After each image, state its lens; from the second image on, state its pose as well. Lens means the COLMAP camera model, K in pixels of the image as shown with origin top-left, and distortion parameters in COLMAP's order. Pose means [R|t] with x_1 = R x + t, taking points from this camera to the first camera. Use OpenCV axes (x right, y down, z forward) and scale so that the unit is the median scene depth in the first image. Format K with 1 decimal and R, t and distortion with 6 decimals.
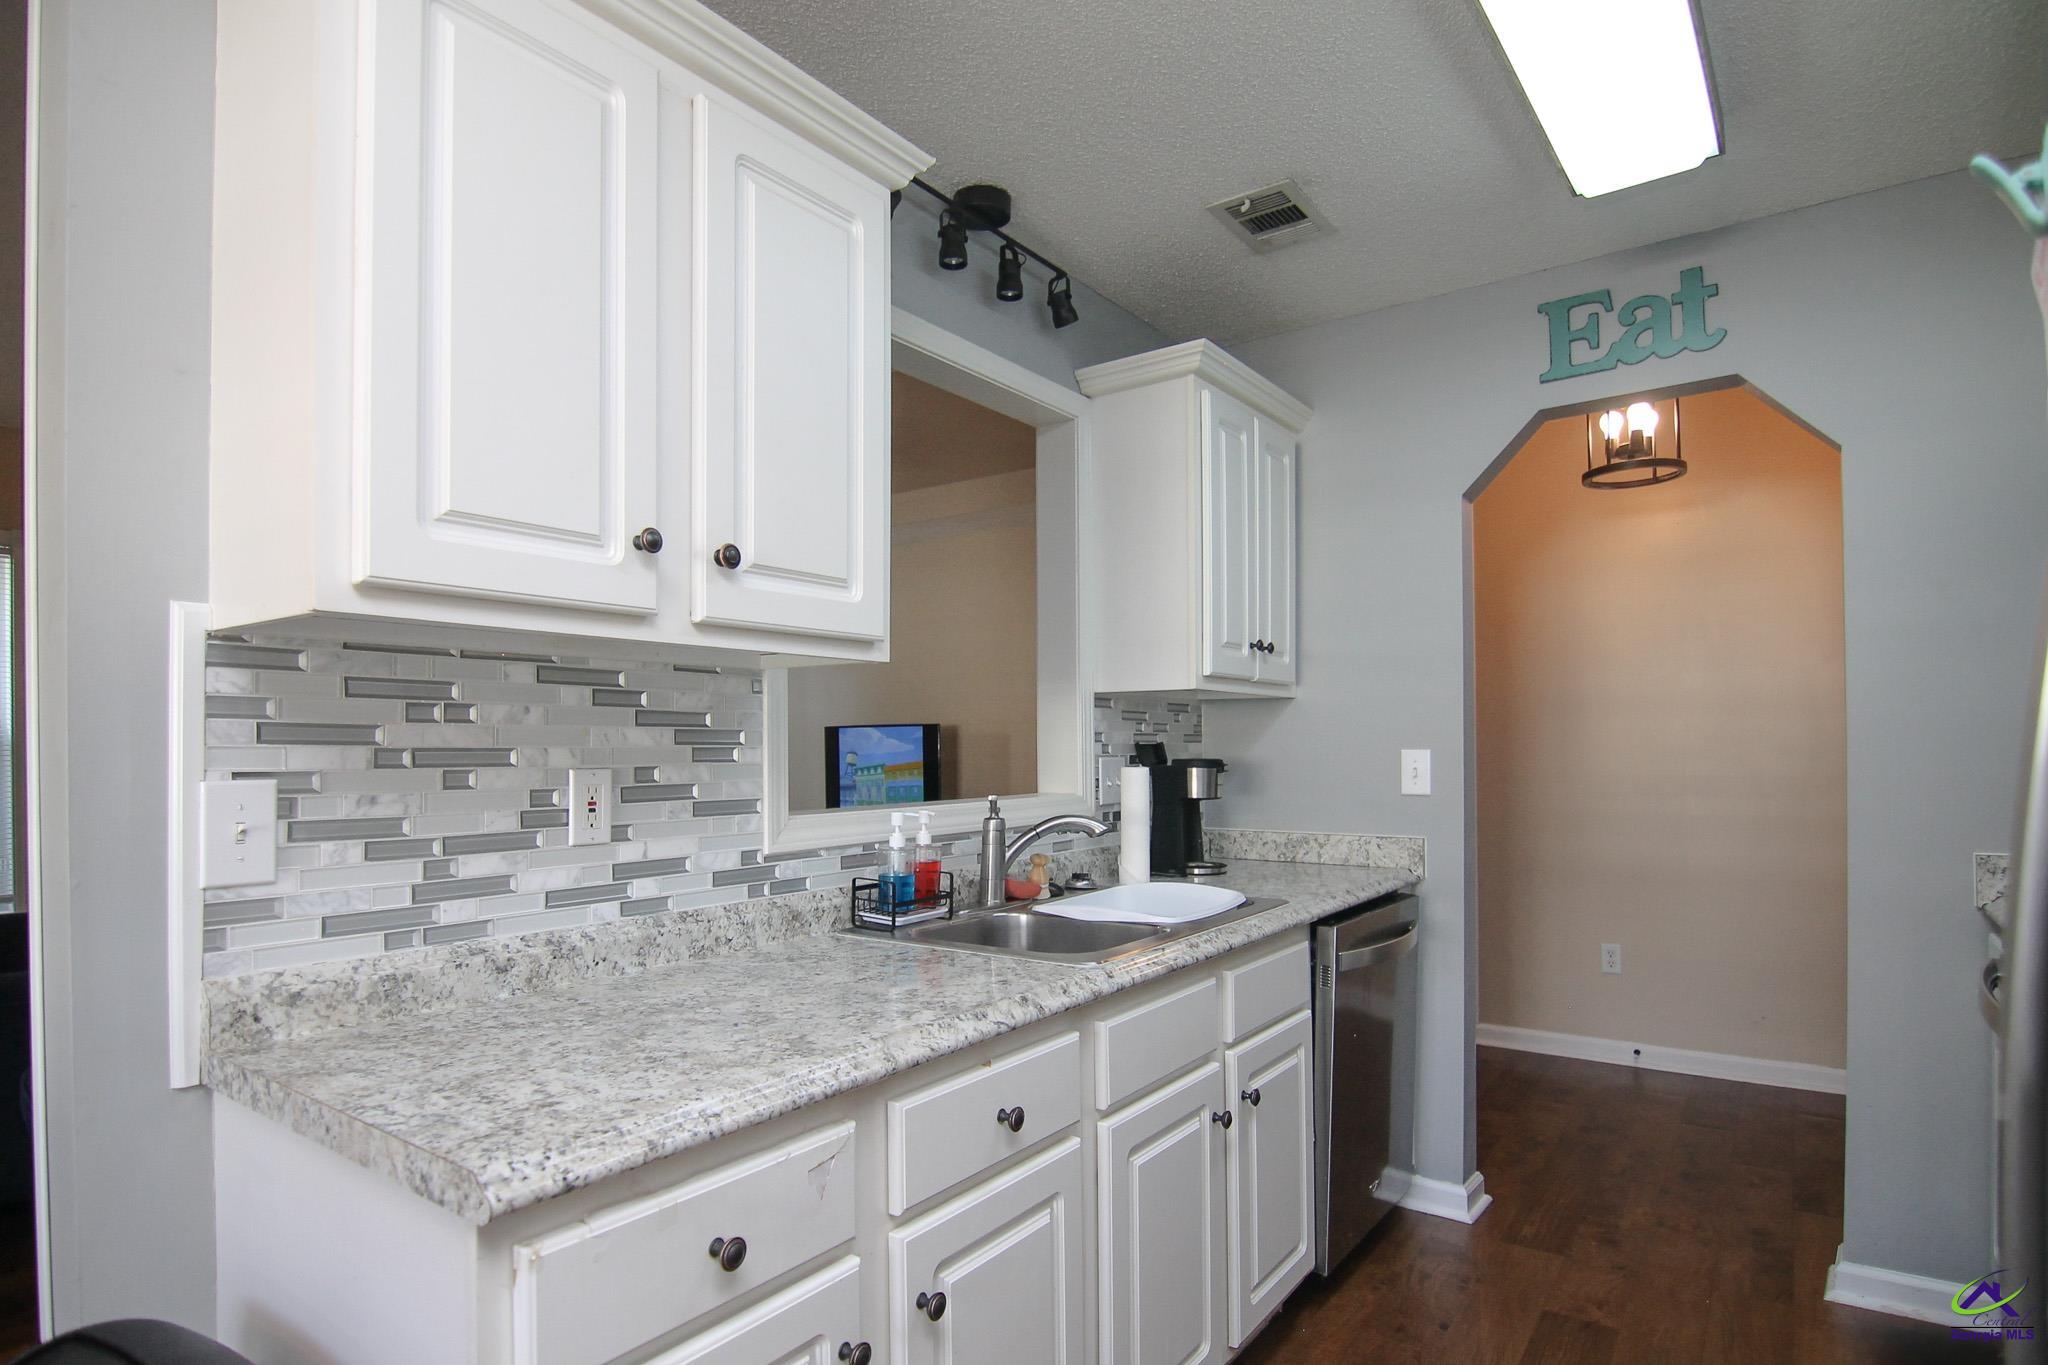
lens RADIAL K [[1073.7, 0, 1014.8], [0, 1073.7, 737.9], [0, 0, 1]] dist [-0.003159, -0.019293]
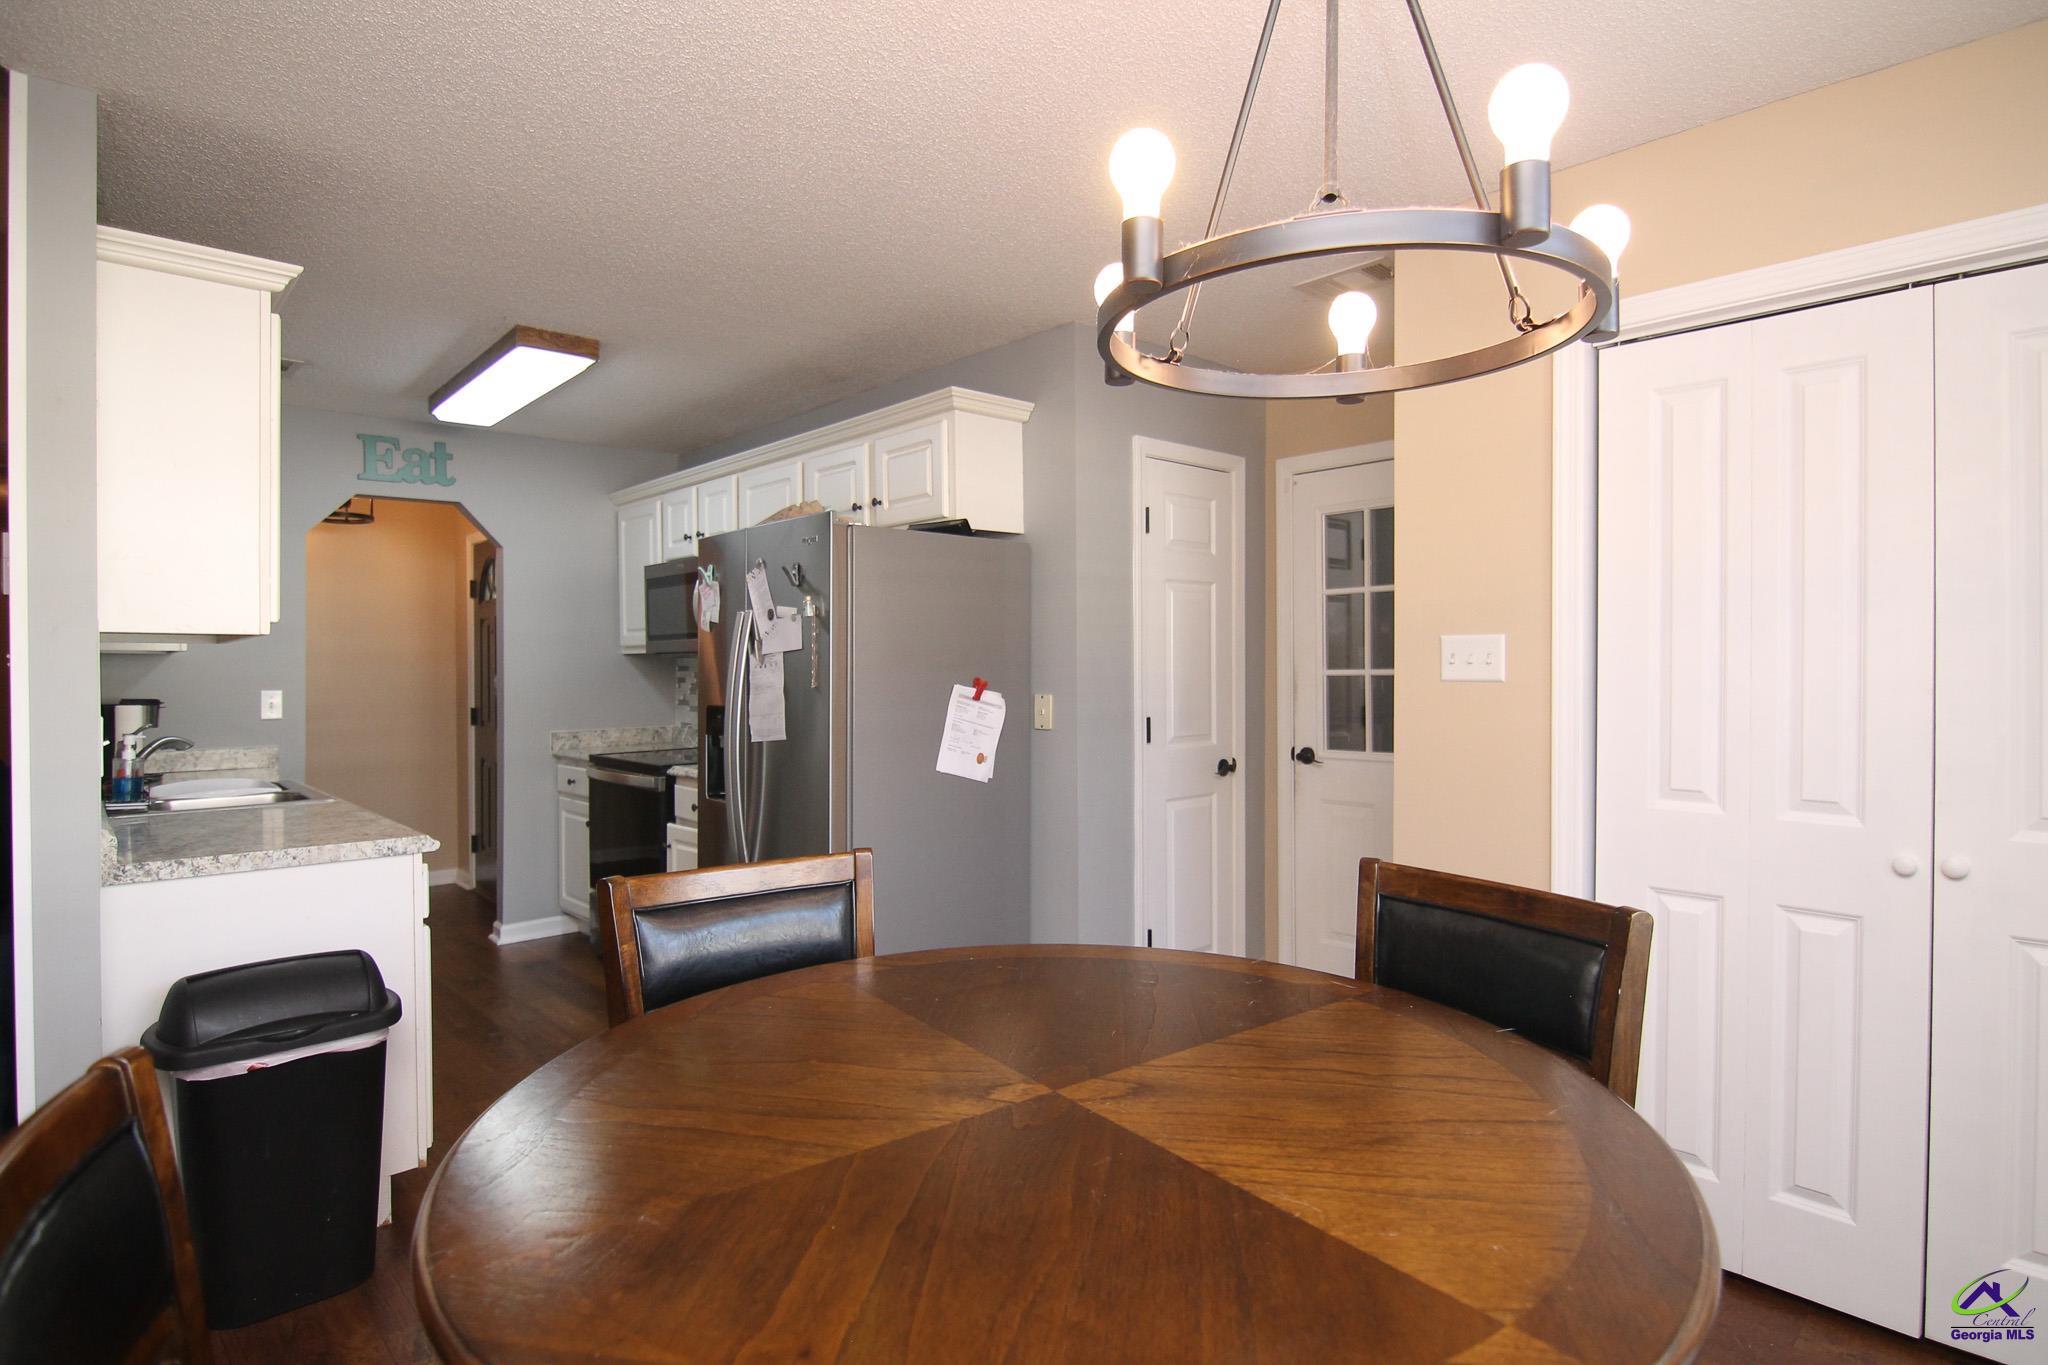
lens RADIAL K [[1061.8, 0, 1016.3], [0, 1061.8, 678.2], [0, 0, 1]] dist [0.001784, -0.016032]
pose [[0.190513, -0.001855, 0.981683, -1.317036], [-0.002587, 0.999994, 0.002392, -0.018815], [-0.981681, -0.002995, 0.190507, -0.502486]]
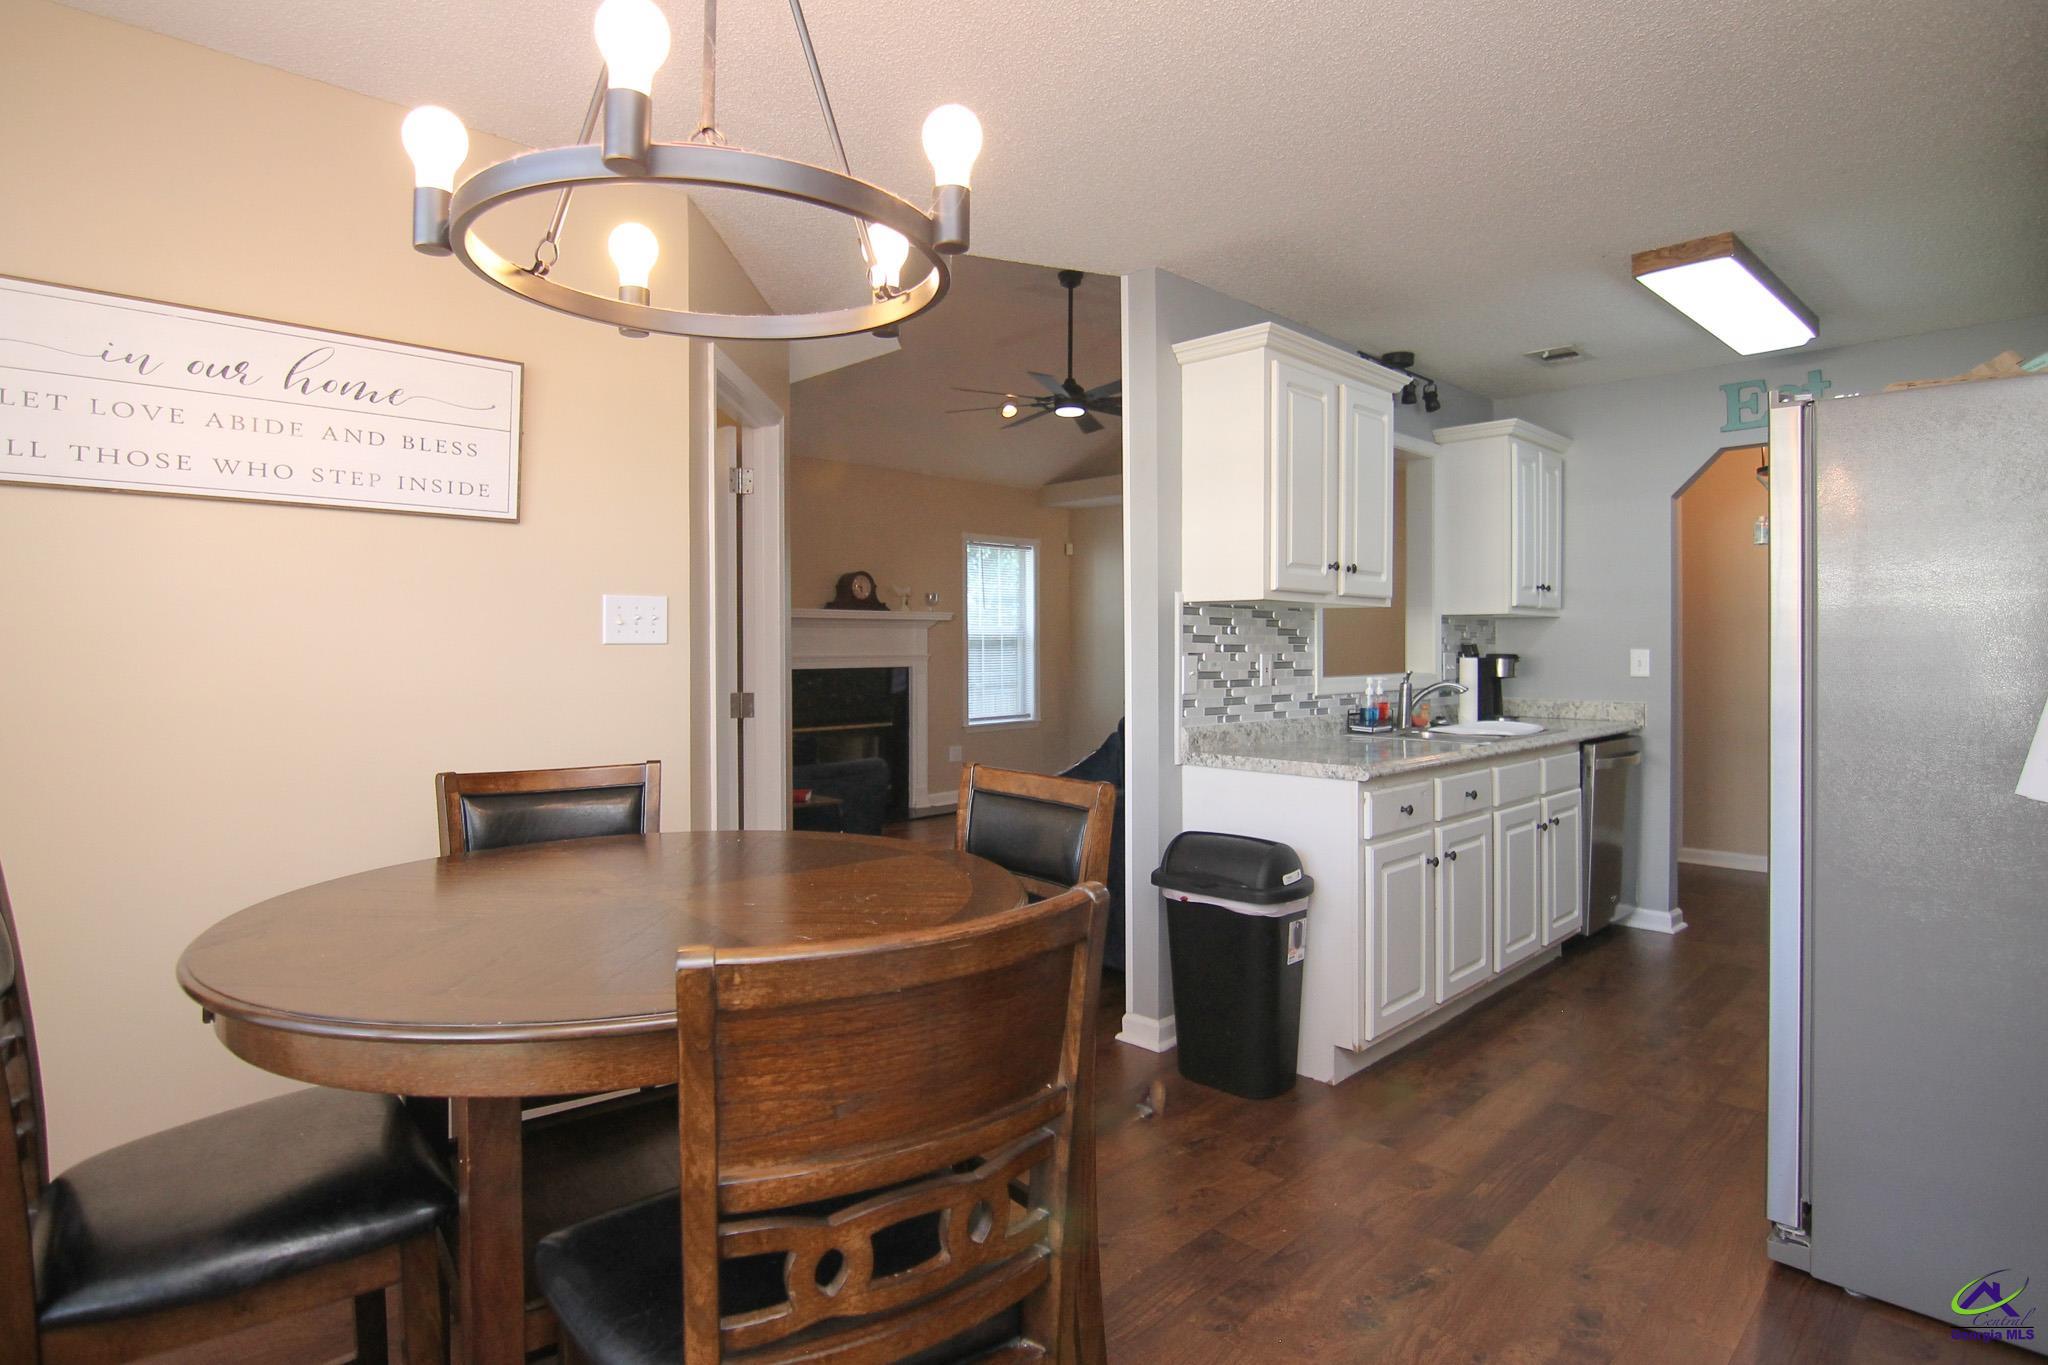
lens RADIAL K [[1090.3, 0, 1009.5], [0, 1090.3, 639.6], [0, 0, 1]] dist [-0.001325, -0.018282]
pose [[0.987806, 0.006304, -0.155563, -0.459062], [-0.005953, 0.999979, 0.002721, -0.003884], [0.155577, -0.001762, 0.987822, -1.137868]]
